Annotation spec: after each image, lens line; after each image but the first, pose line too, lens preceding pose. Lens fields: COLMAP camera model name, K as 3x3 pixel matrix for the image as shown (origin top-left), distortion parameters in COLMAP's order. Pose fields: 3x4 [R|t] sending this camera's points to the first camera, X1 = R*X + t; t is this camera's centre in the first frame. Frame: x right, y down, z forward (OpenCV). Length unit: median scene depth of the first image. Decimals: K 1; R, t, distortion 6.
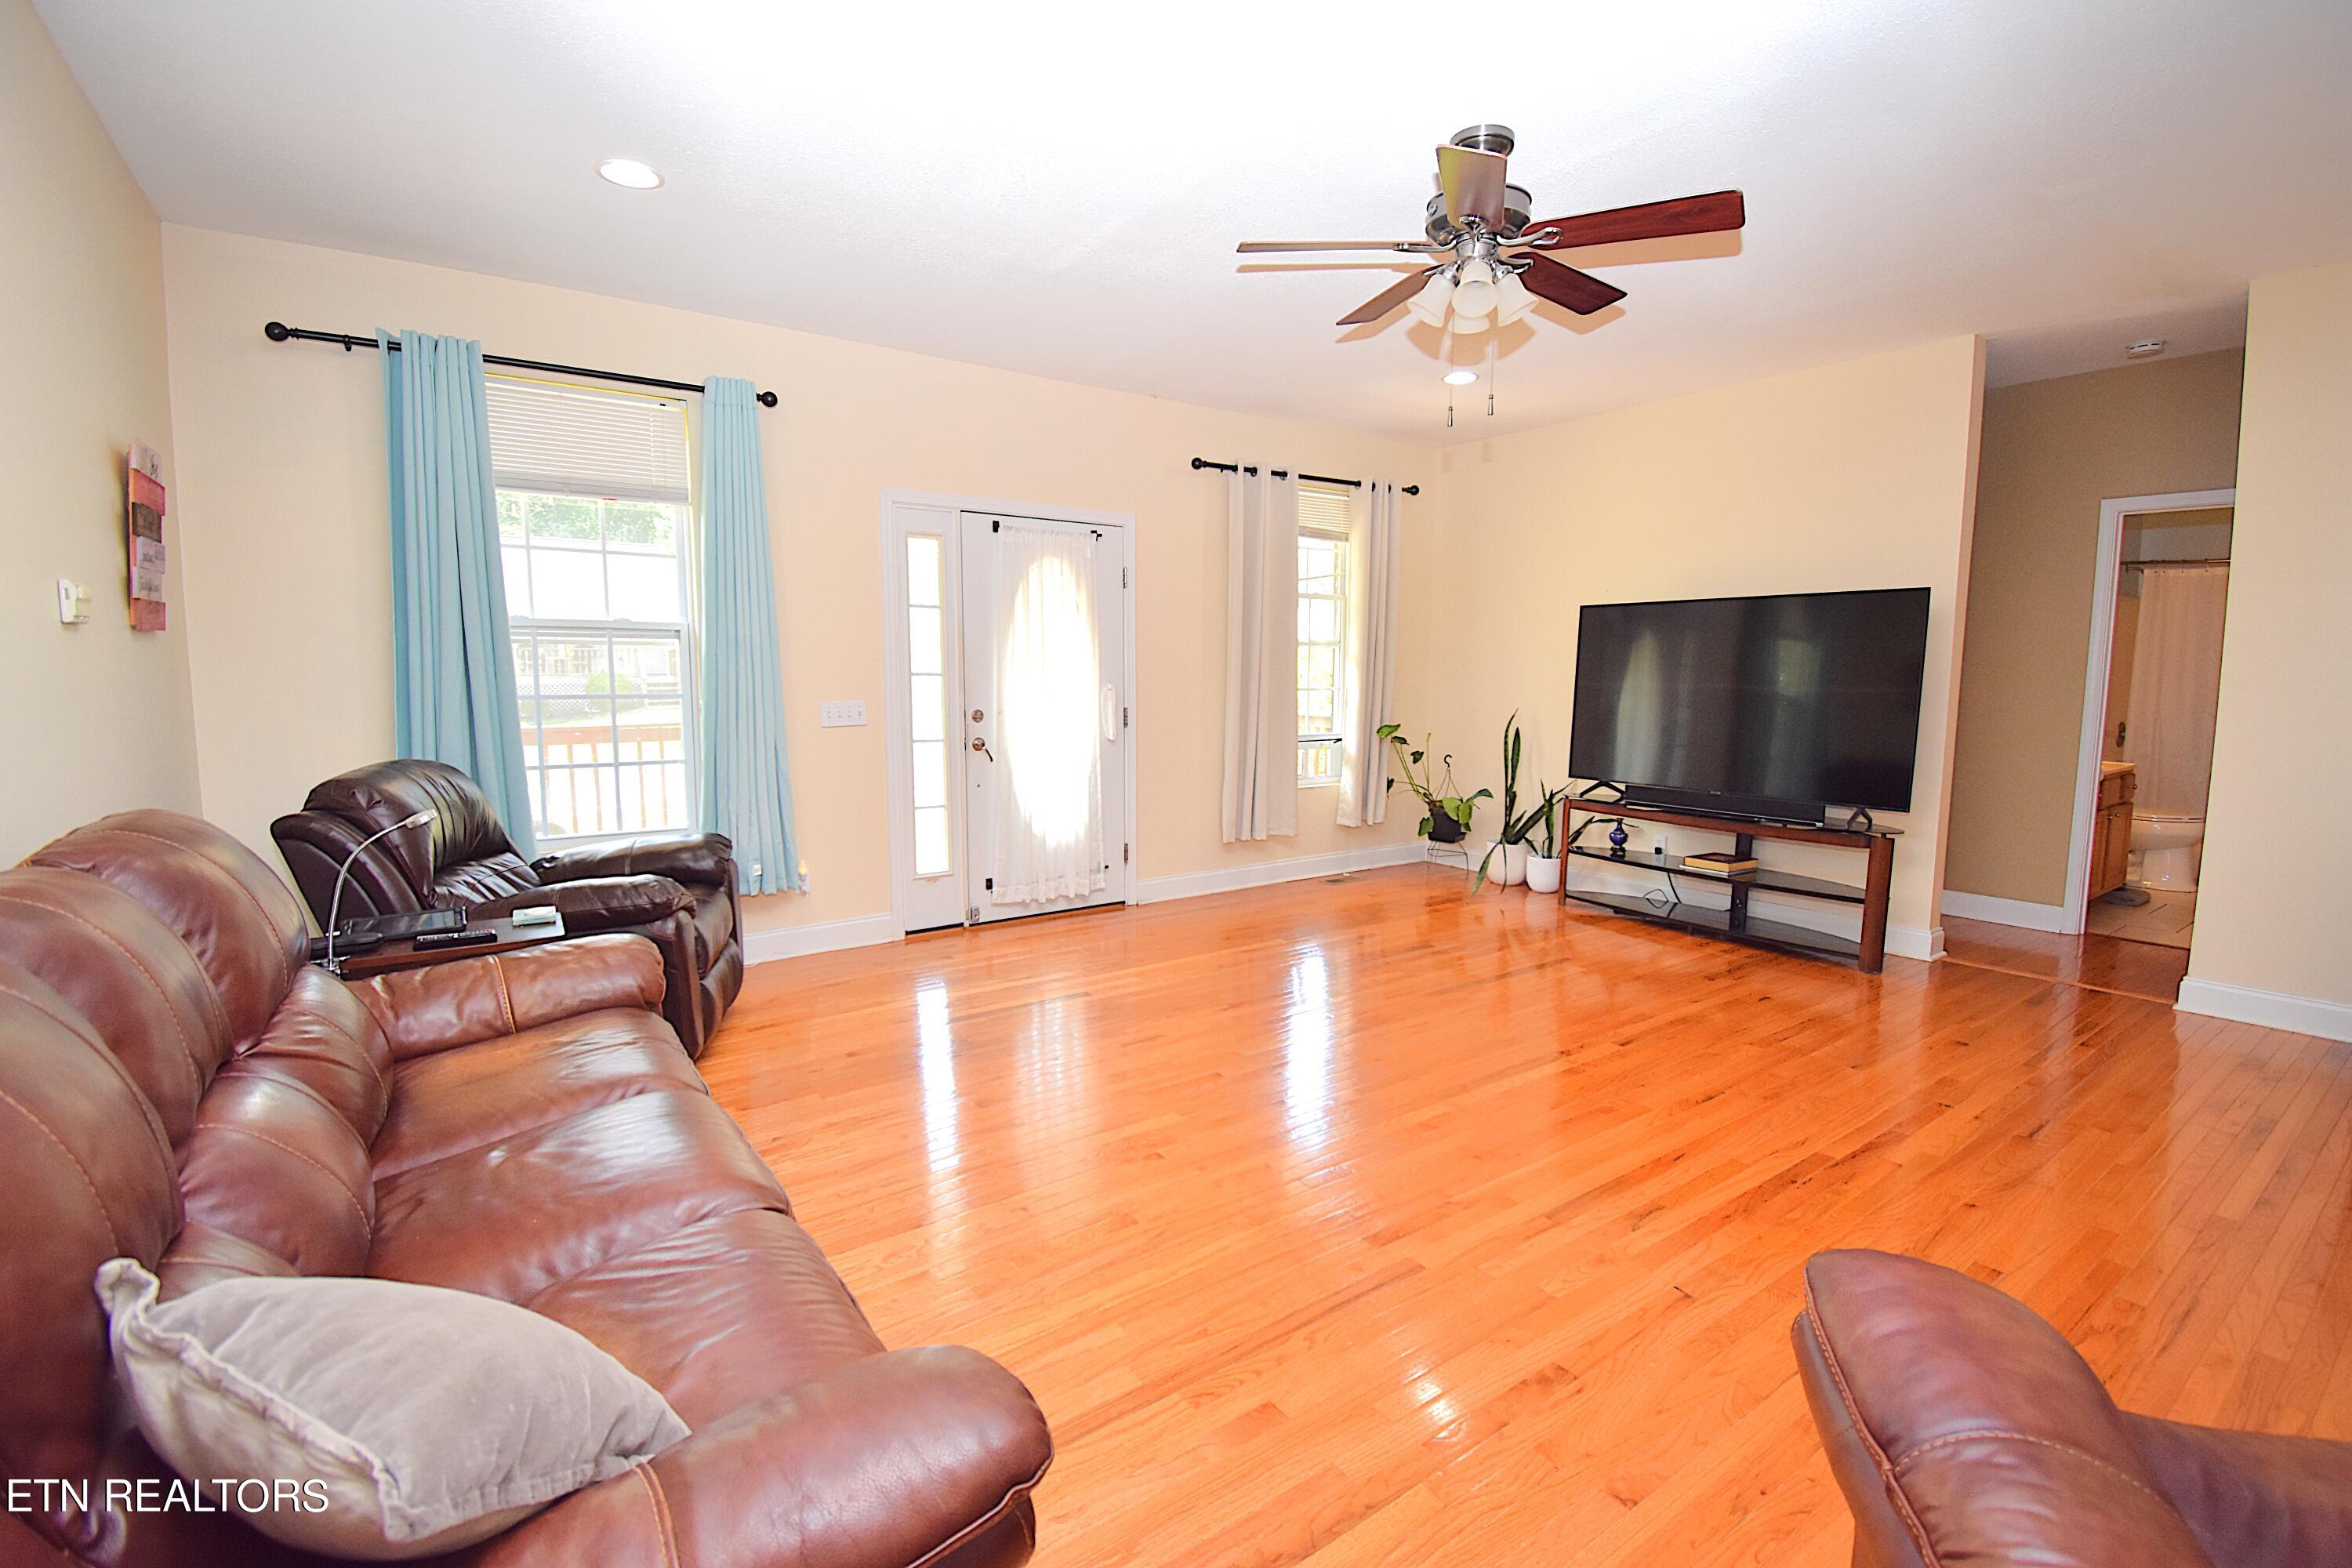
lens RADIAL K [[1130.2, 0, 1176.0], [0, 1130.2, 784.0], [0, 0, 1]] dist [0.018700, -0.031718]
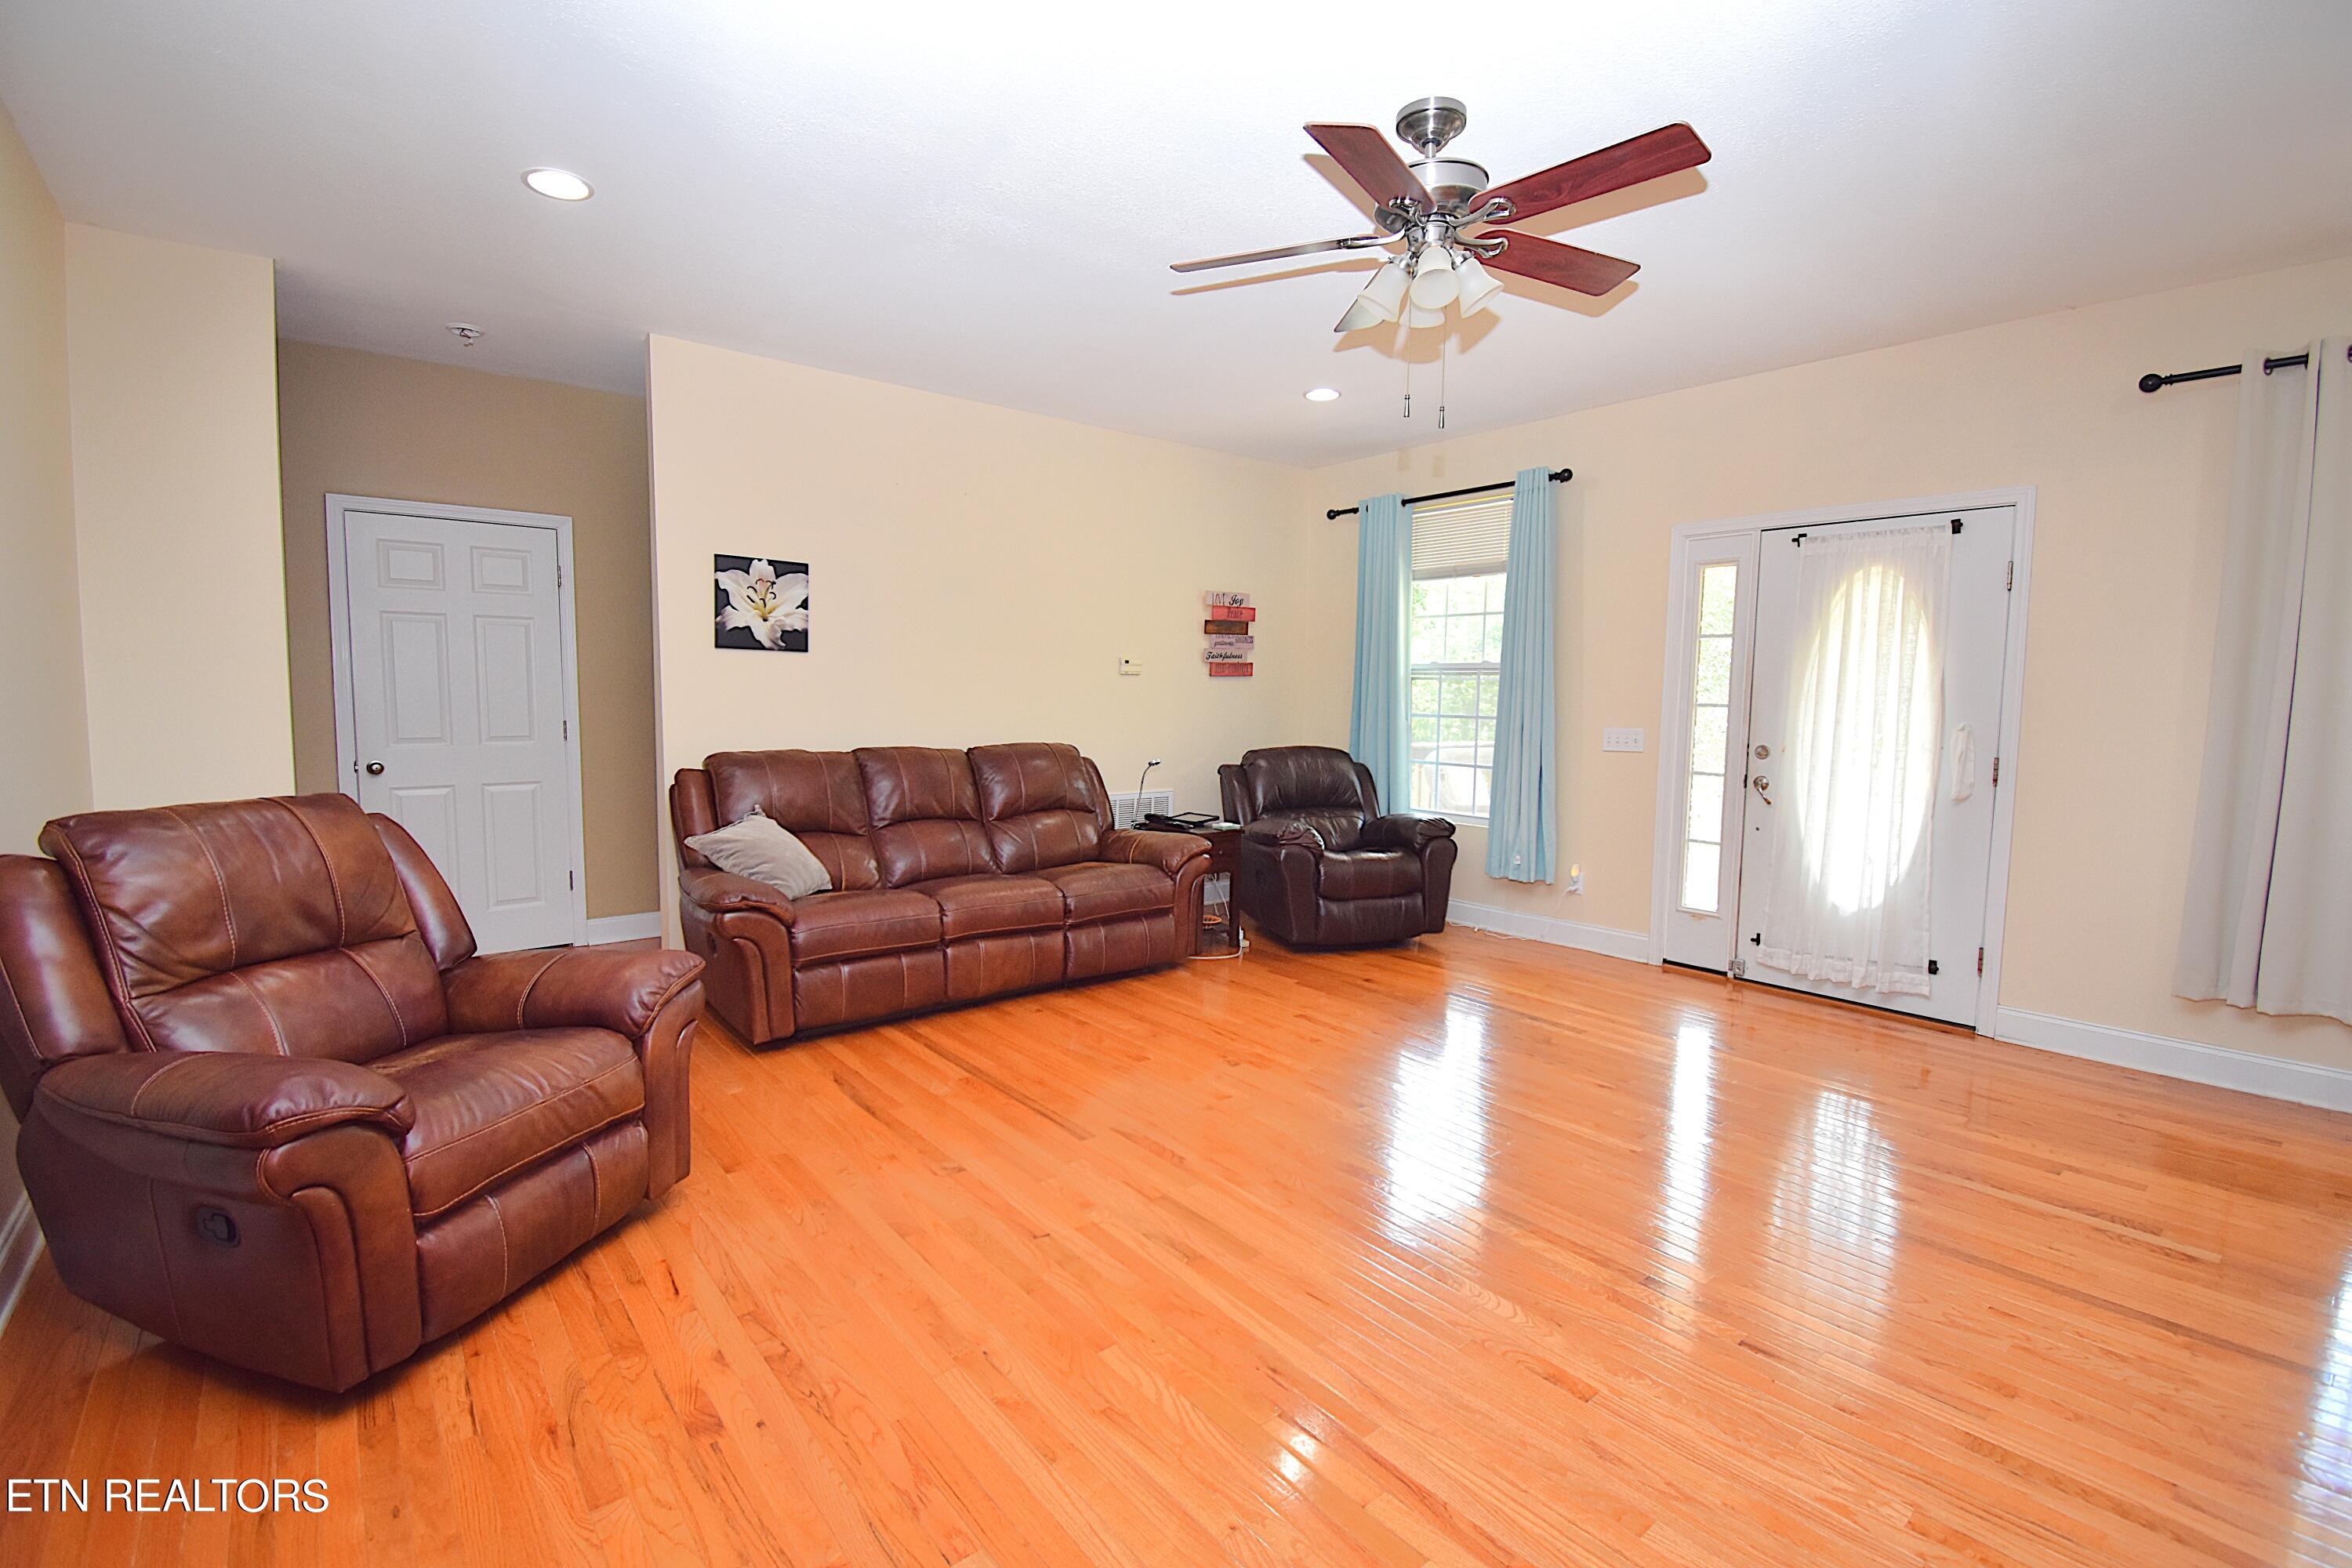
lens RADIAL K [[1141.2, 0, 1176.0], [0, 1141.2, 784.0], [0, 0, 1]] dist [0.032755, -0.039678]
pose [[0.001710, 0.069231, -0.997599, 0.770380], [-0.119763, 0.990435, 0.068529, -0.041907], [0.992801, 0.119358, 0.009985, 0.538210]]
